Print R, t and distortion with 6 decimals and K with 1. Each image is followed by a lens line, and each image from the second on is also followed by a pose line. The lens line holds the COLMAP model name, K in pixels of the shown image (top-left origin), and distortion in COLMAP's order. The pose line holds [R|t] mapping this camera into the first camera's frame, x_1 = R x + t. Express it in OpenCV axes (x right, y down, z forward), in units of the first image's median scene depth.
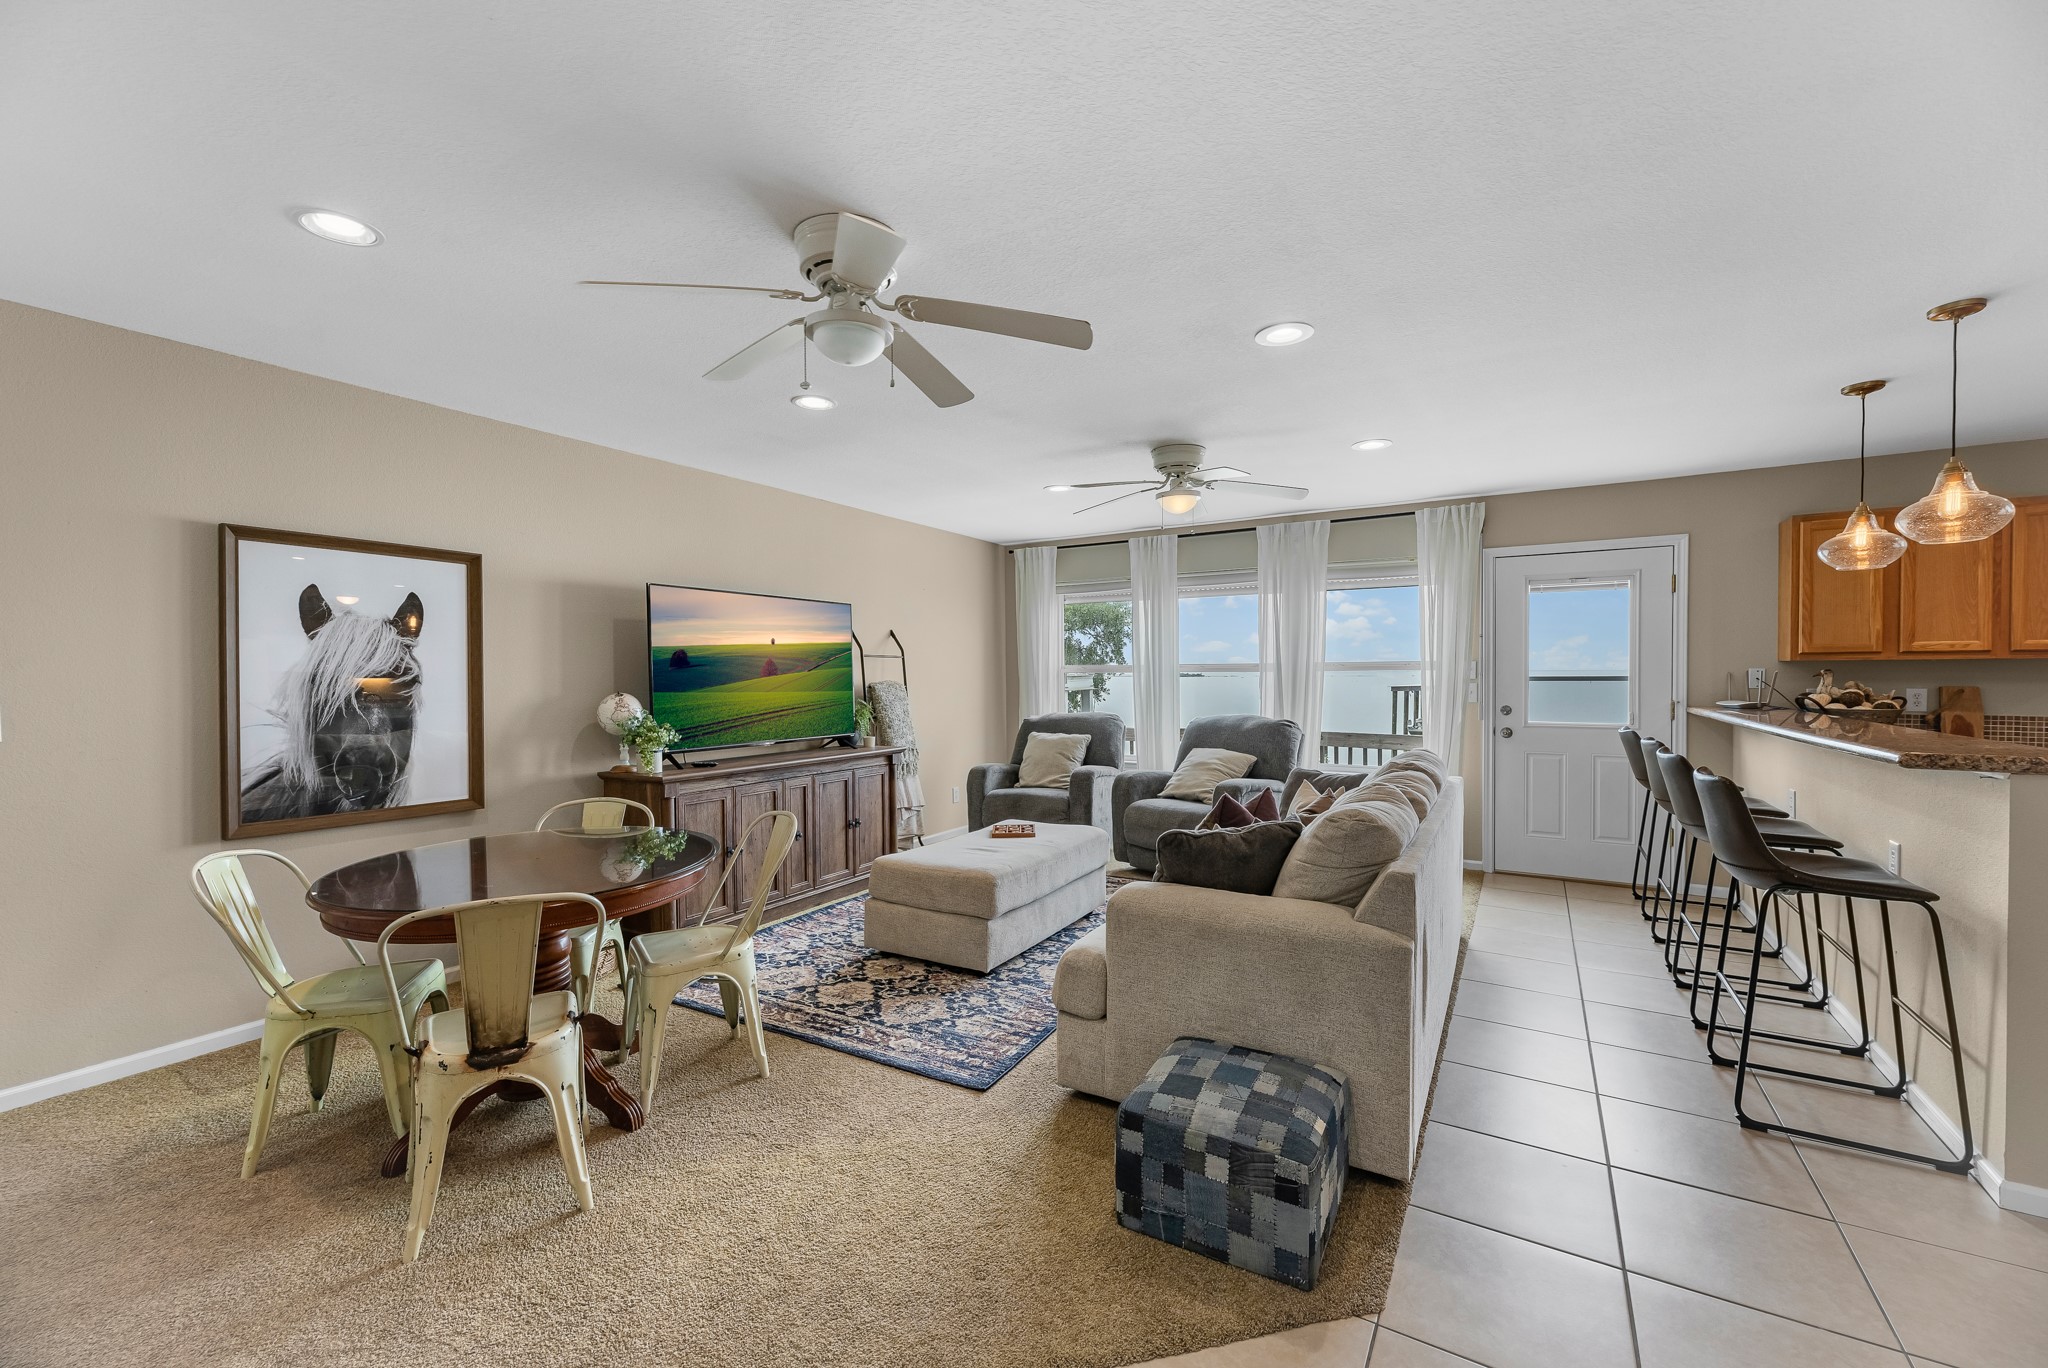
lens RADIAL K [[836.6, 0, 1015.4], [0, 836.6, 694.0], [0, 0, 1]] dist [0.002369, 0.000404]
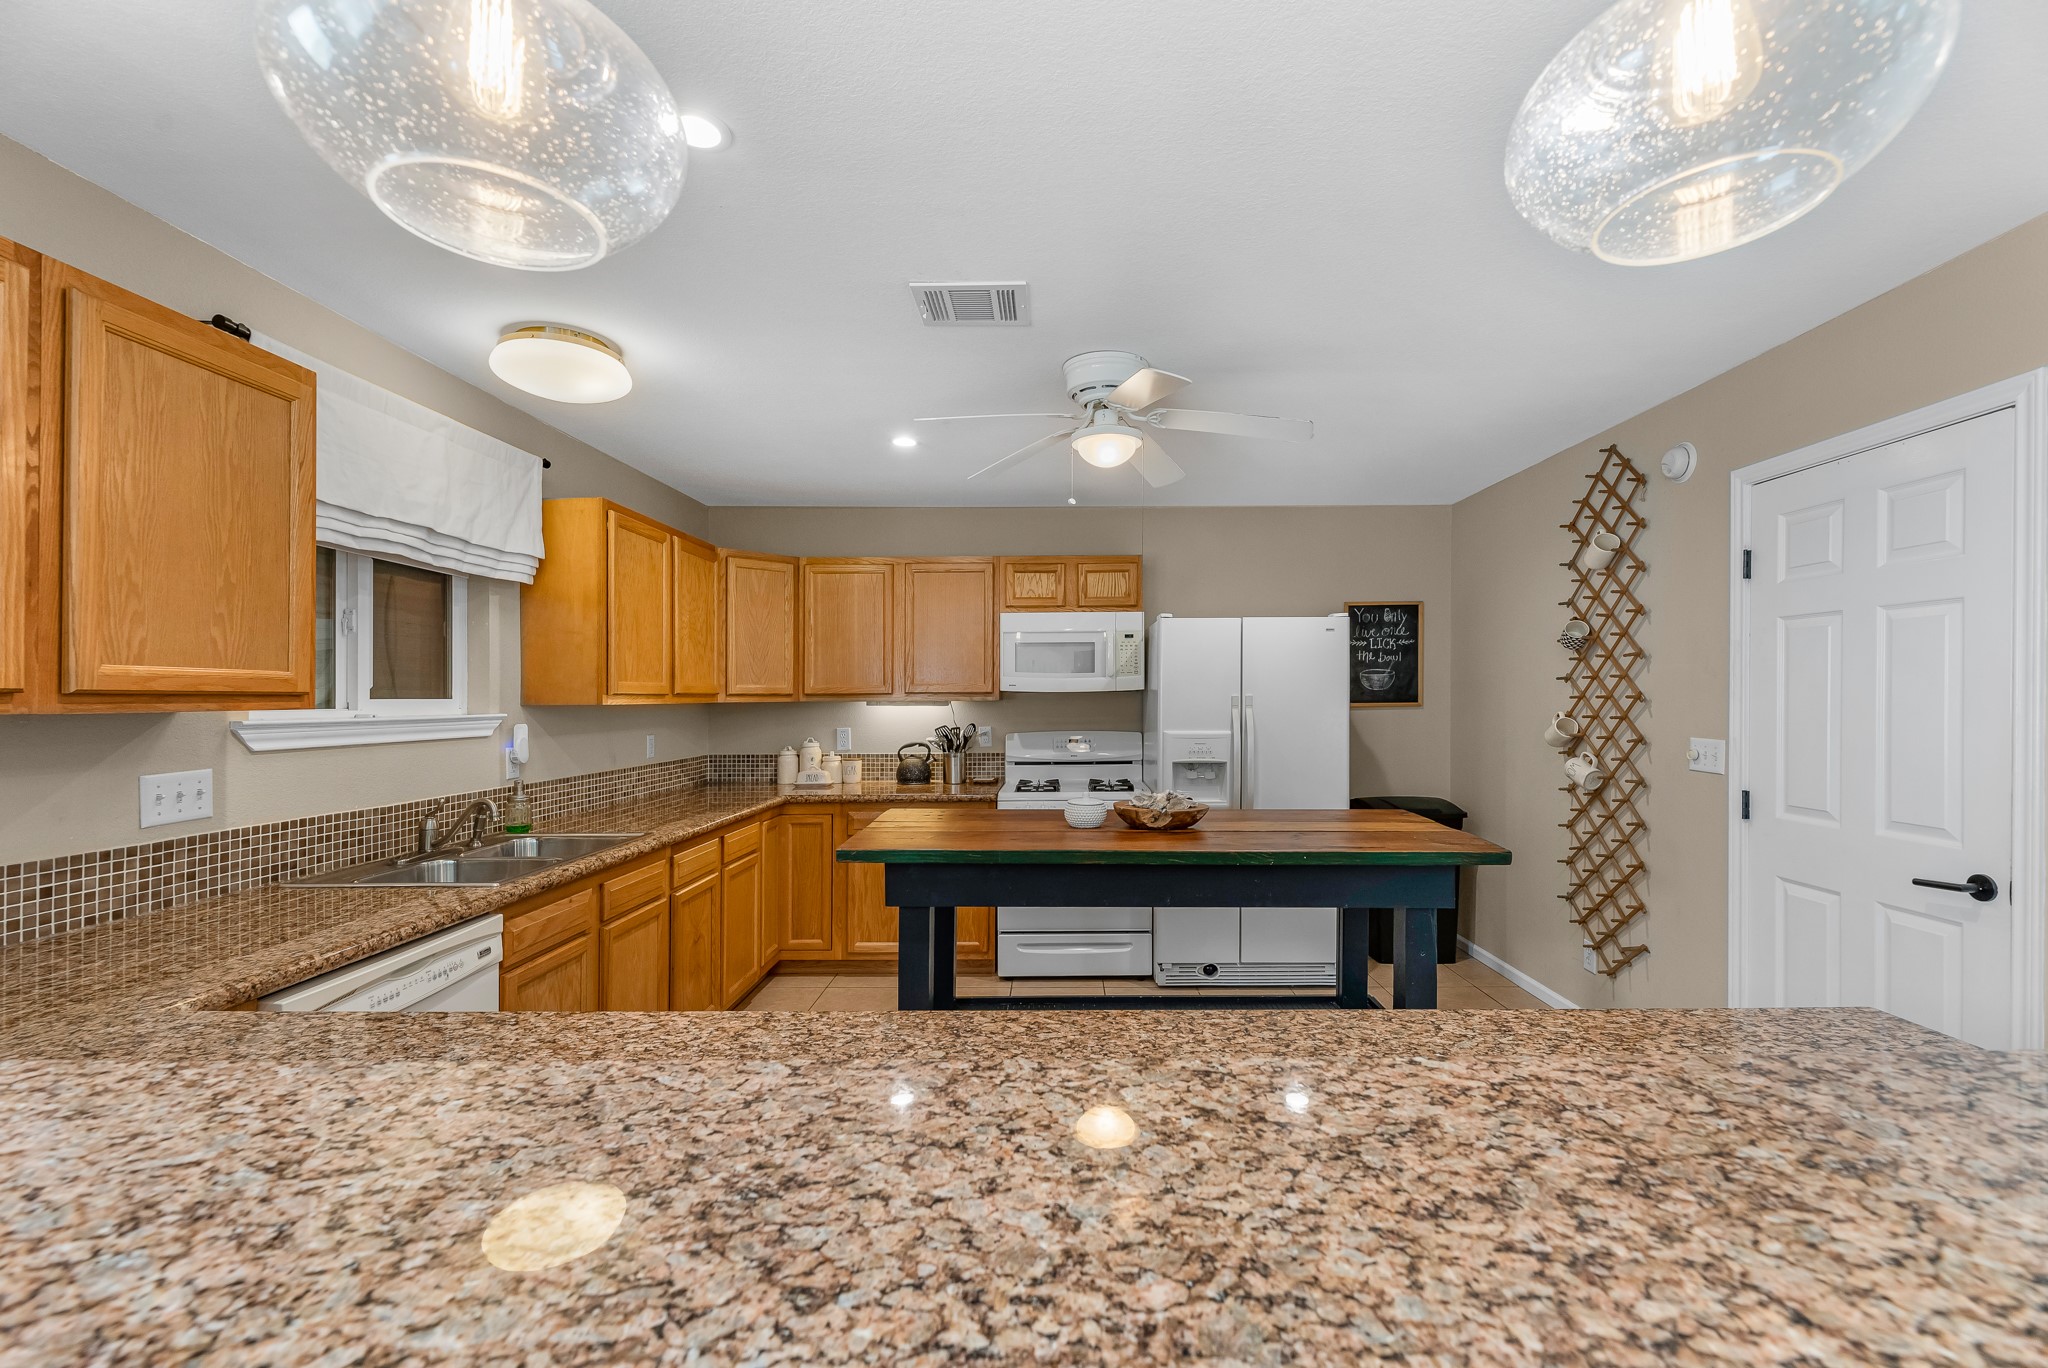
lens RADIAL K [[850.7, 0, 1047.0], [0, 850.7, 692.2], [0, 0, 1]] dist [0.002413, -0.002344]
pose [[-0.524426, 0.014565, 0.851331, 0.625092], [0.028724, 0.999587, 0.000593, -0.036970], [-0.850971, 0.024764, -0.524628, 0.780503]]
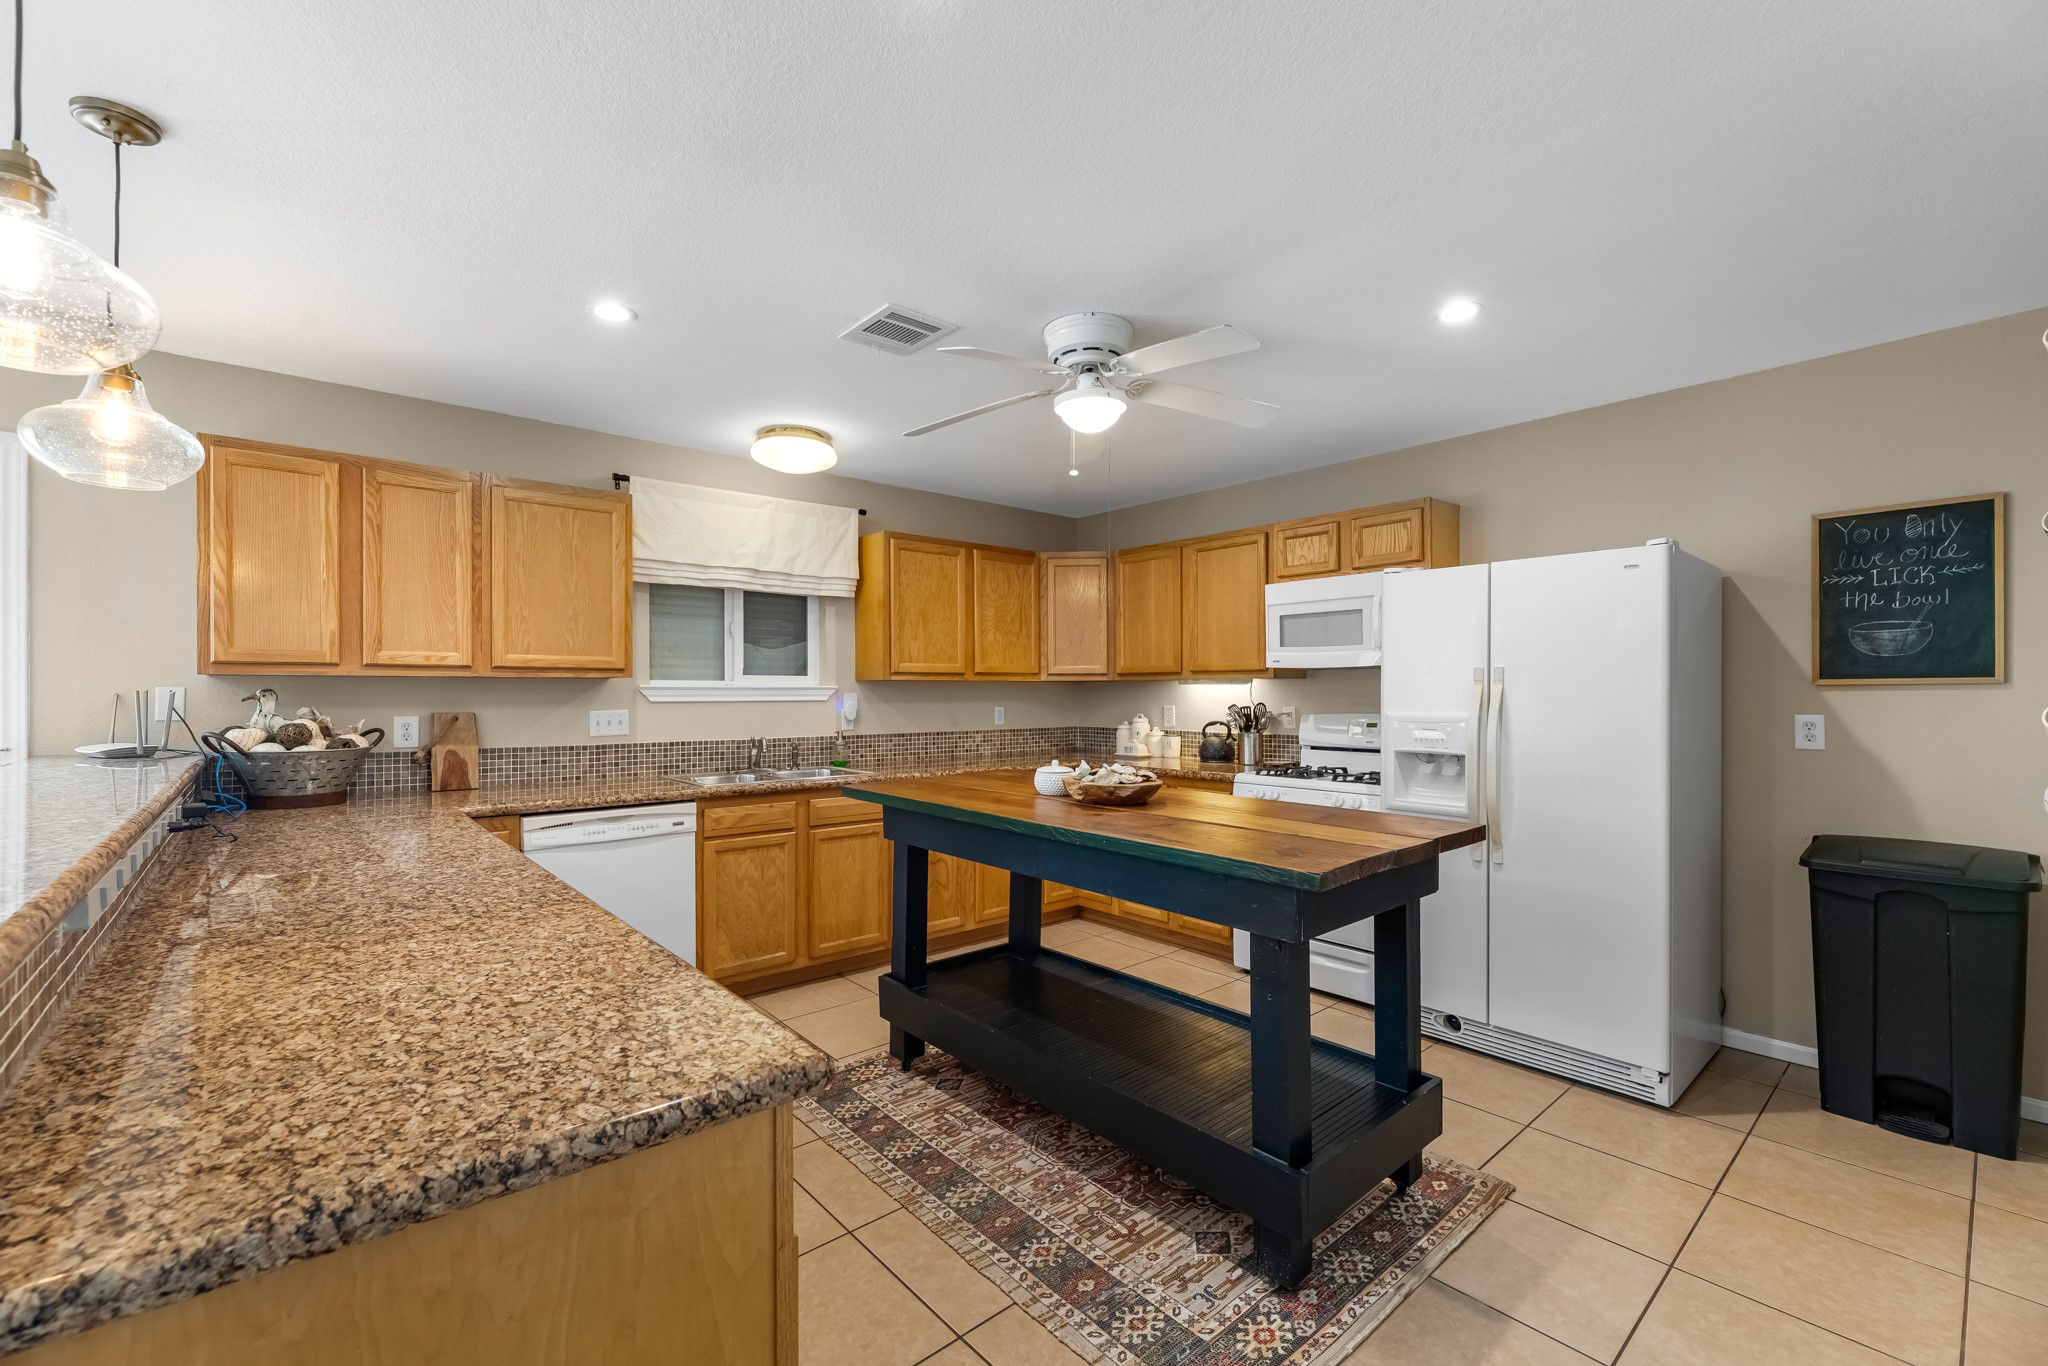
lens RADIAL K [[850.7, 0, 1047.3], [0, 850.7, 683.0], [0, 0, 1]] dist [0.002413, -0.002344]
pose [[0.286739, 0.015179, 0.957888, 0.536884], [0.022746, 0.999485, -0.022647, -0.006355], [-0.957739, 0.028282, 0.286246, 0.260671]]
